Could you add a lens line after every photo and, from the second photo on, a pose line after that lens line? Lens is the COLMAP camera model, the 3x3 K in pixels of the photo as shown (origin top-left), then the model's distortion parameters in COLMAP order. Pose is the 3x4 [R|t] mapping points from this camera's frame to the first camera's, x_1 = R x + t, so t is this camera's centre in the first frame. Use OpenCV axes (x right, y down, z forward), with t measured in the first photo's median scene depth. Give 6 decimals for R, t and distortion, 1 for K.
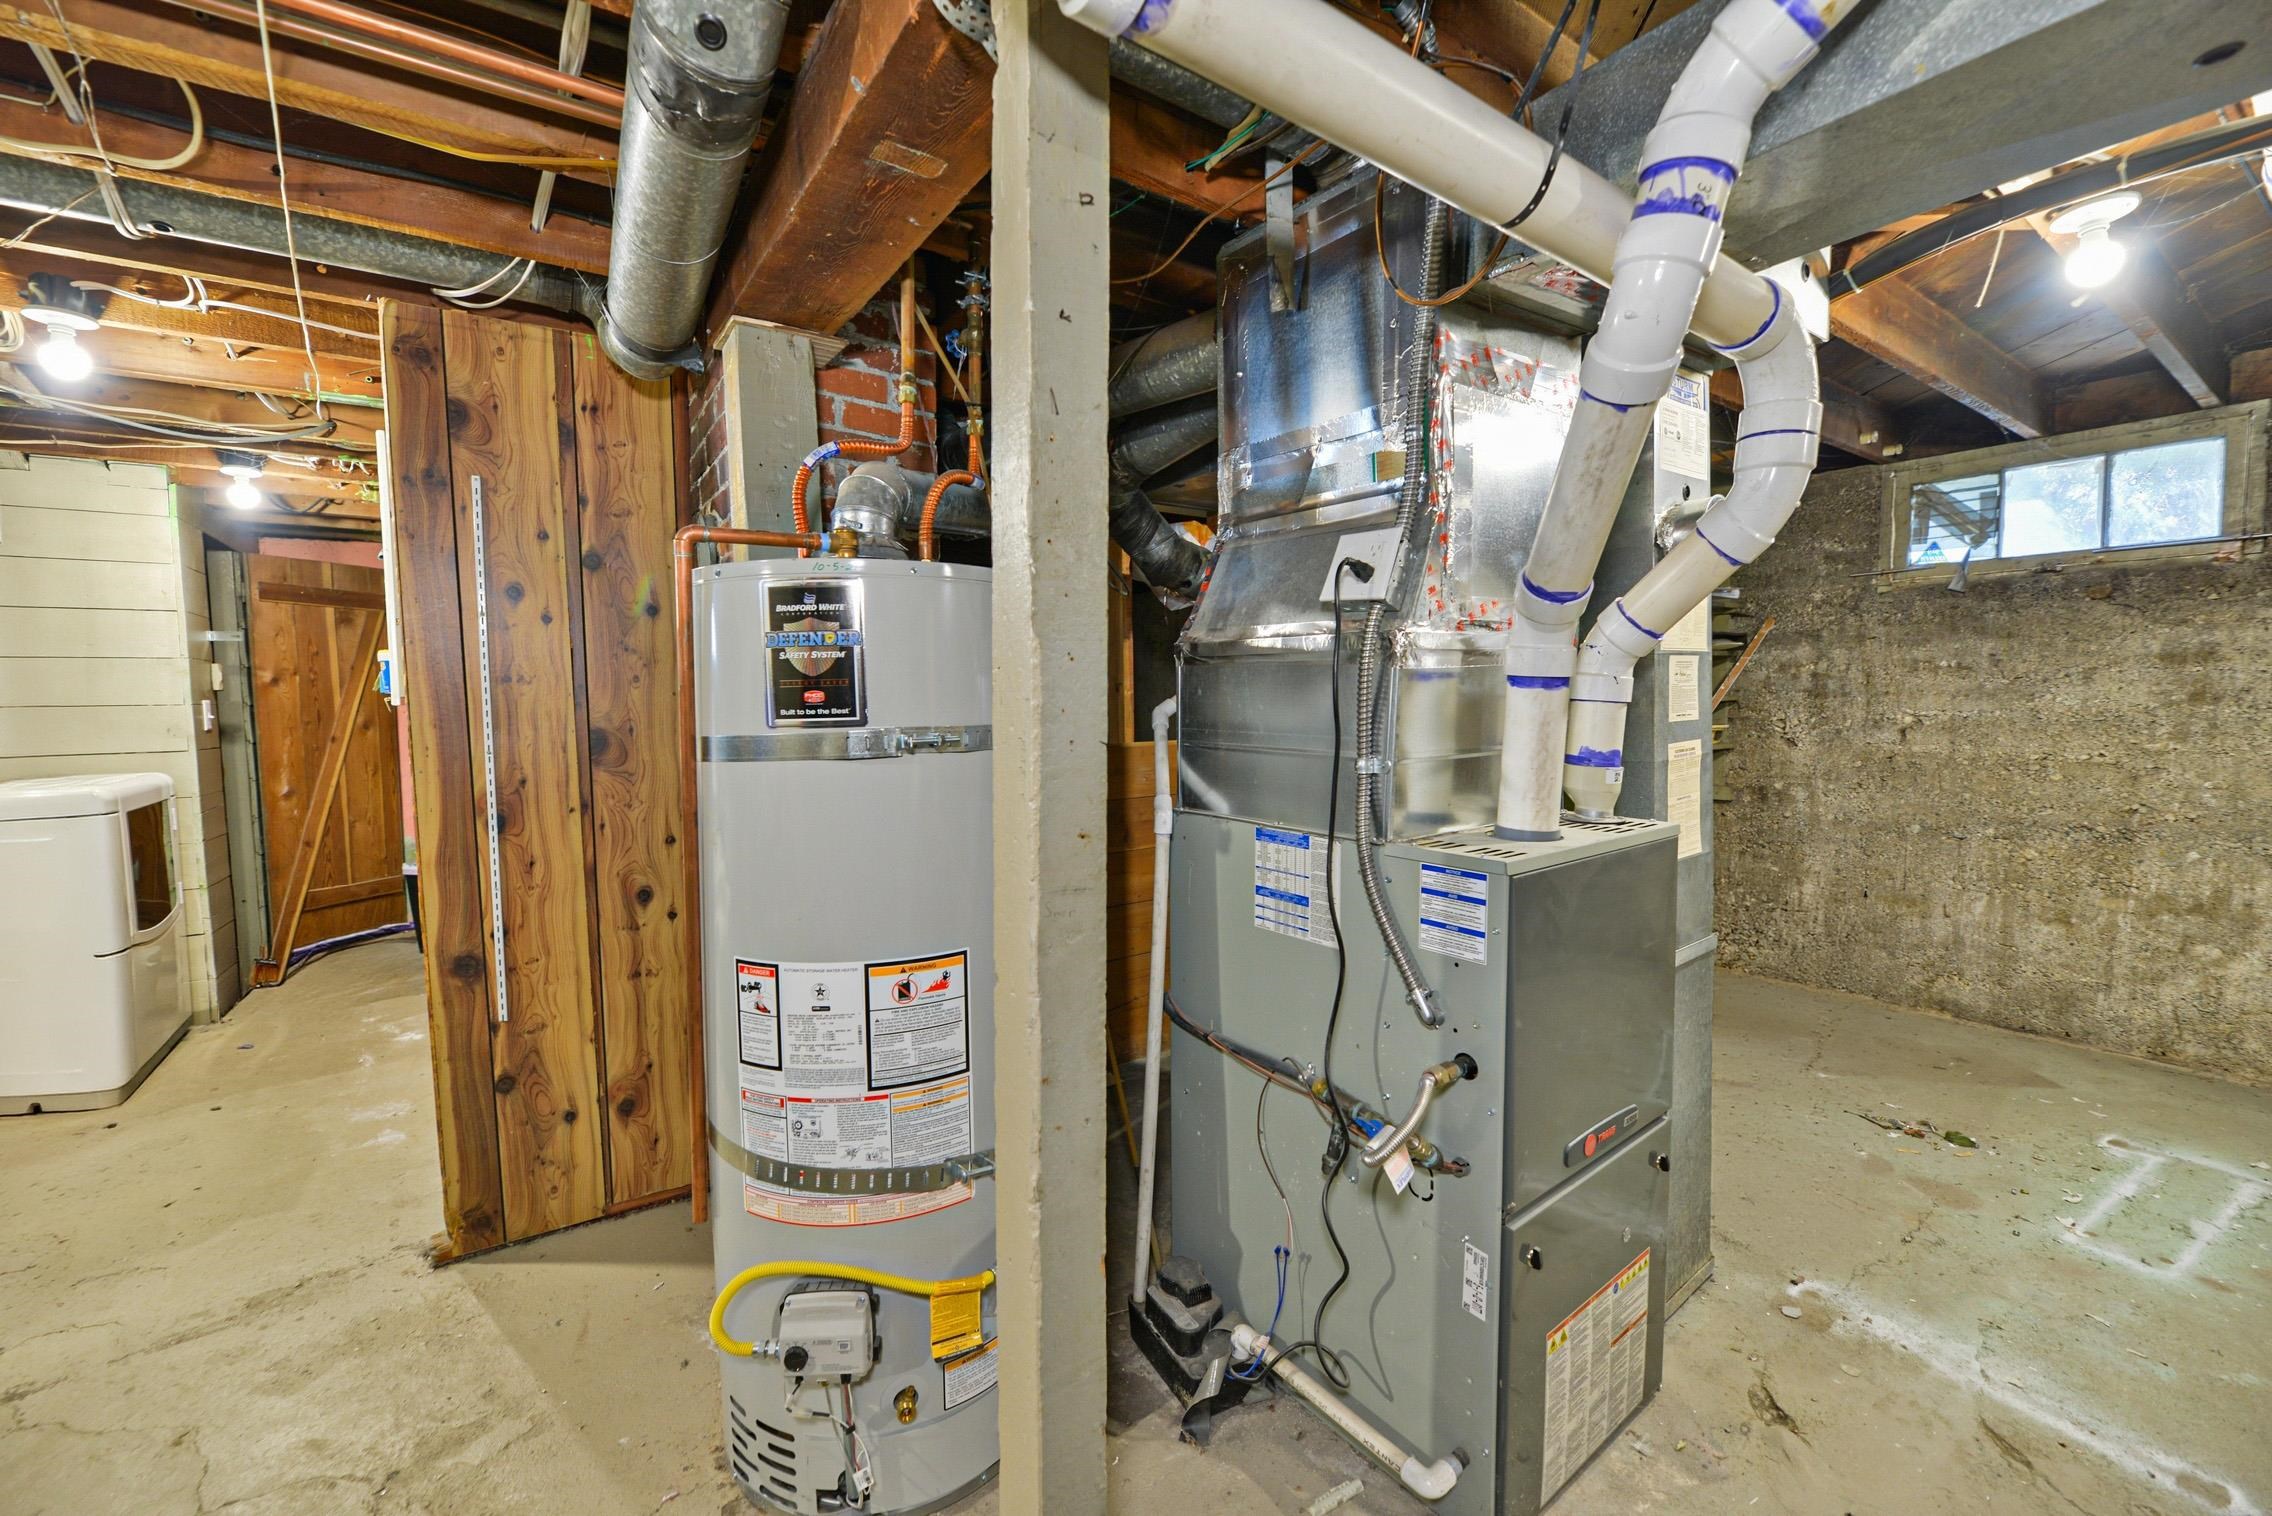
lens RADIAL K [[917.9, 0, 1126.6], [0, 917.9, 760.9], [0, 0, 1]] dist [-0.004311, -0.001430]
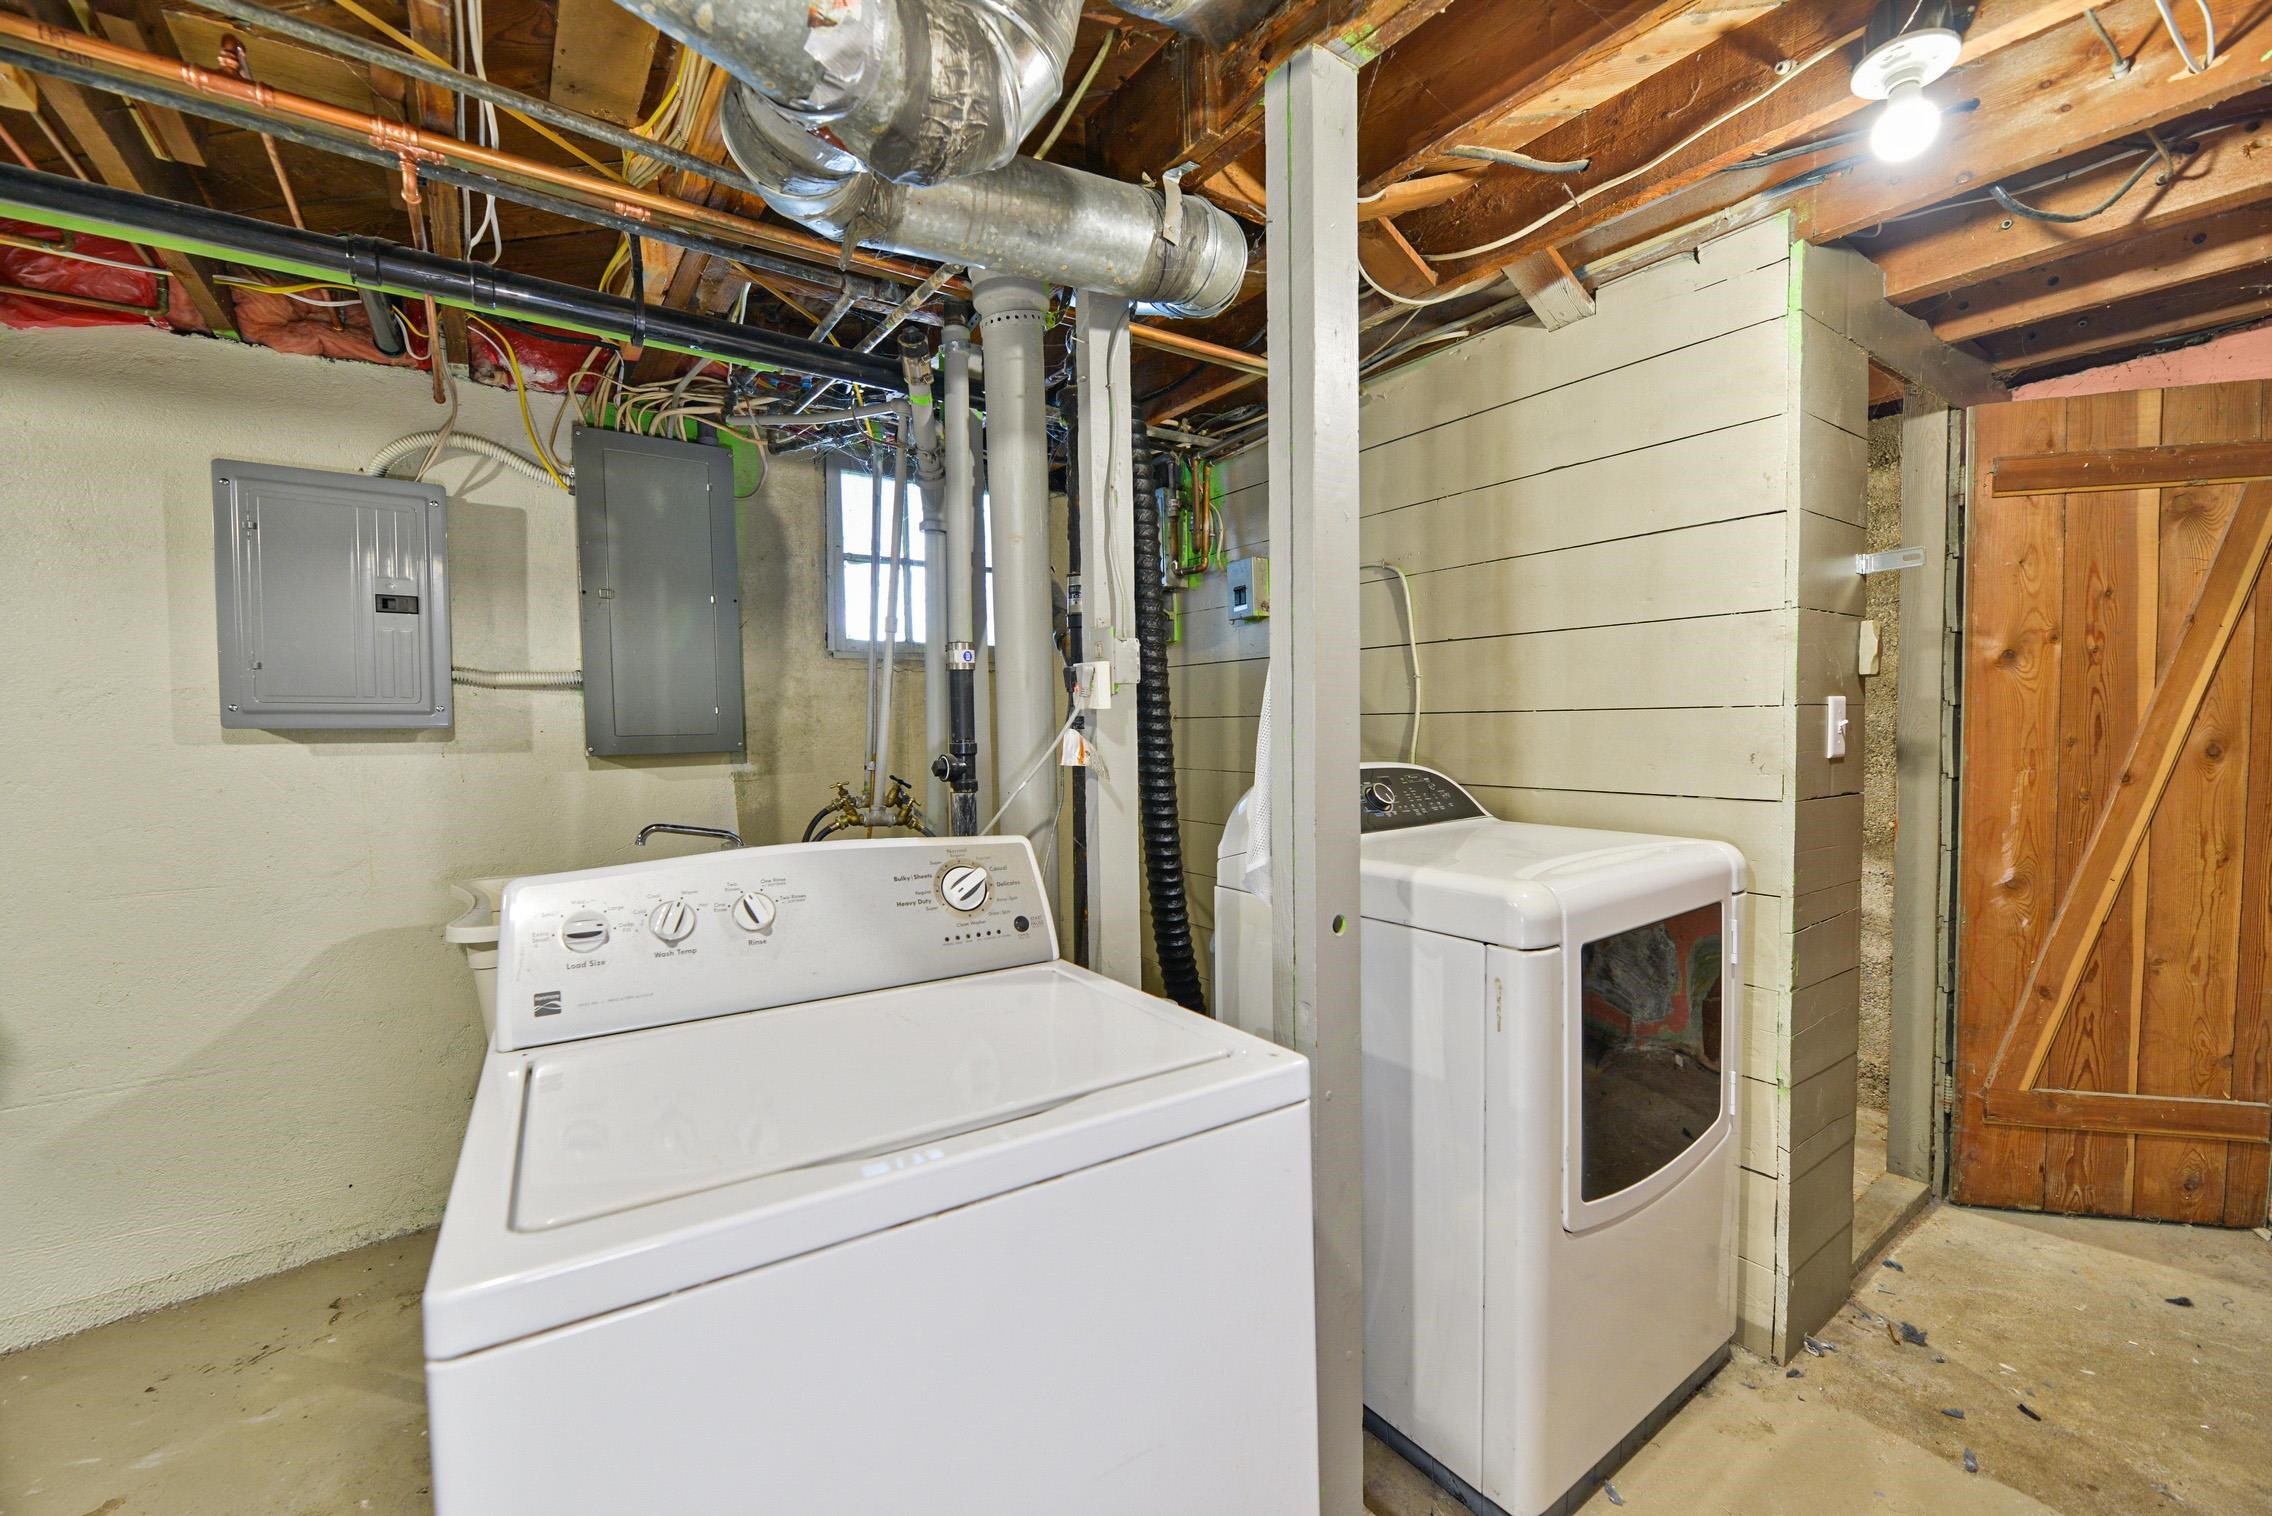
lens RADIAL K [[917.9, 0, 1130.7], [0, 917.9, 756.5], [0, 0, 1]] dist [-0.004311, -0.001430]
pose [[0.016323, 0.052770, -0.998473, -0.397403], [-0.054701, 0.997158, 0.051807, -0.029420], [0.998369, 0.053772, 0.019164, 0.465140]]
